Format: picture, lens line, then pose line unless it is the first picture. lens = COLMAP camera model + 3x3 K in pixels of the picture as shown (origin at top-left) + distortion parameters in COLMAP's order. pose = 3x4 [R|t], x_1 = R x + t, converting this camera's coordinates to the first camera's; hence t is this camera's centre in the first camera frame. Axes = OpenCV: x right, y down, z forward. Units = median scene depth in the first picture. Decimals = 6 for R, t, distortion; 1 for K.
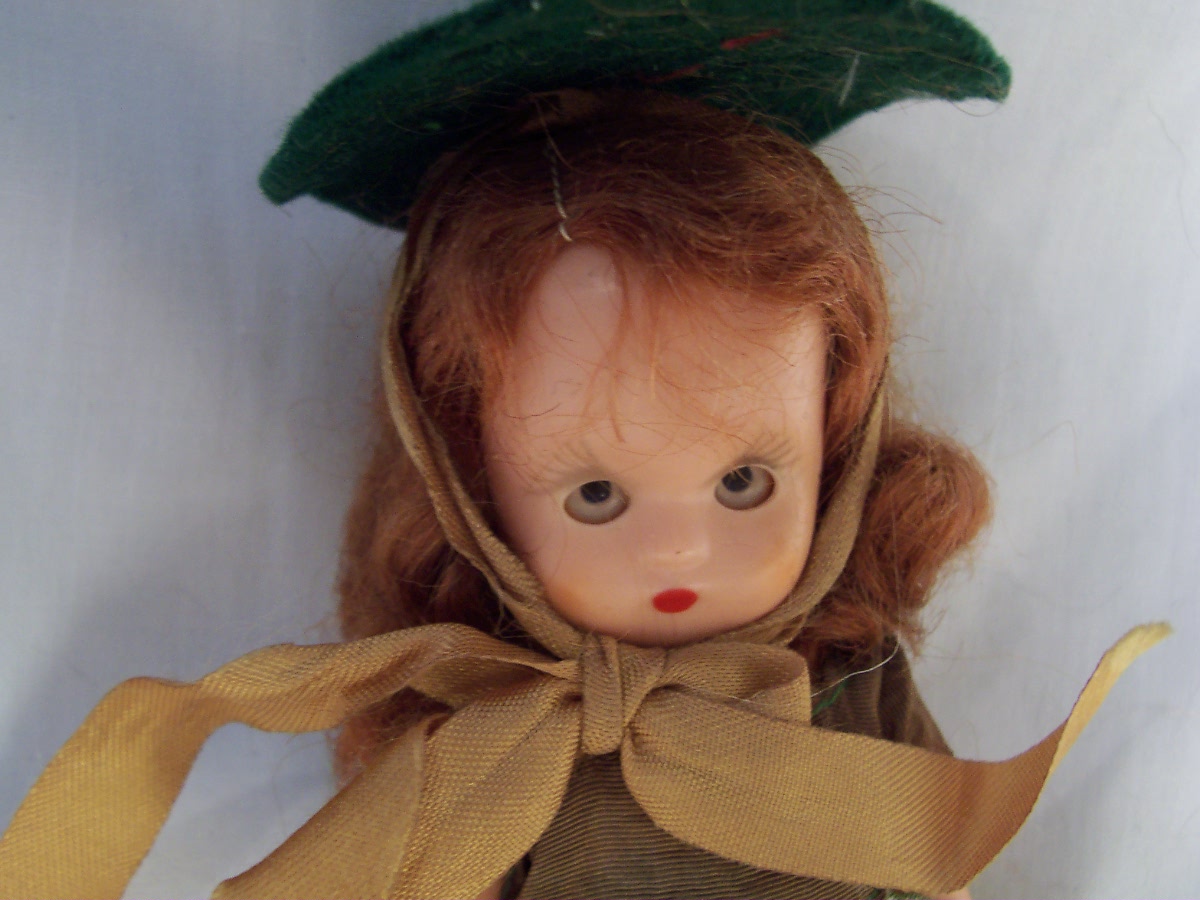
lens RADIAL K [[1323.5, 0, 600.0], [0, 1323.5, 450.0], [0, 0, 1]] dist [-0.026644, -0.007770]
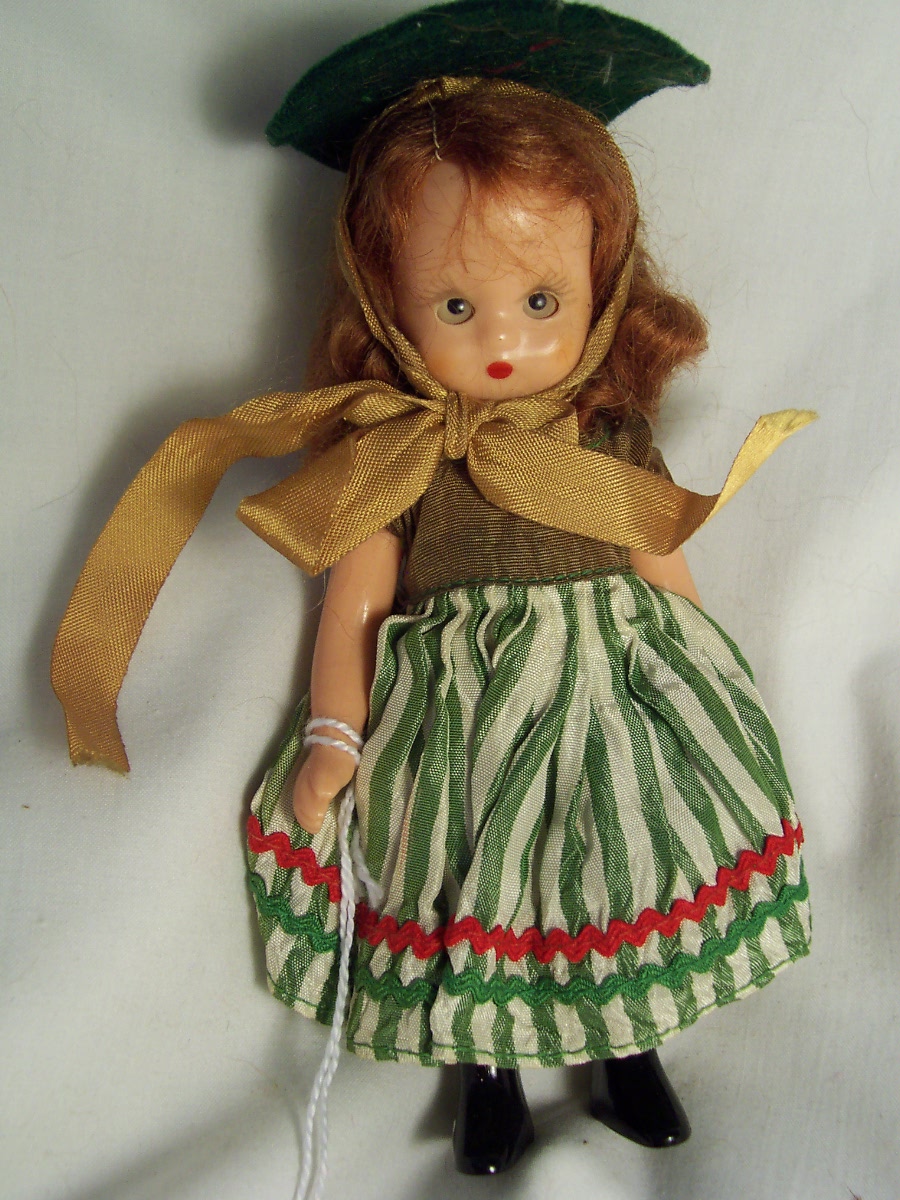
lens RADIAL K [[1323.5, 0, 450.0], [0, 1323.5, 600.0], [0, 0, 1]] dist [-0.026644, -0.007770]
pose [[0.996978, 0.015735, -0.076070, 0.130415], [-0.010879, 0.997901, 0.063841, 0.311340], [0.076915, -0.062821, 0.995057, -0.788891]]
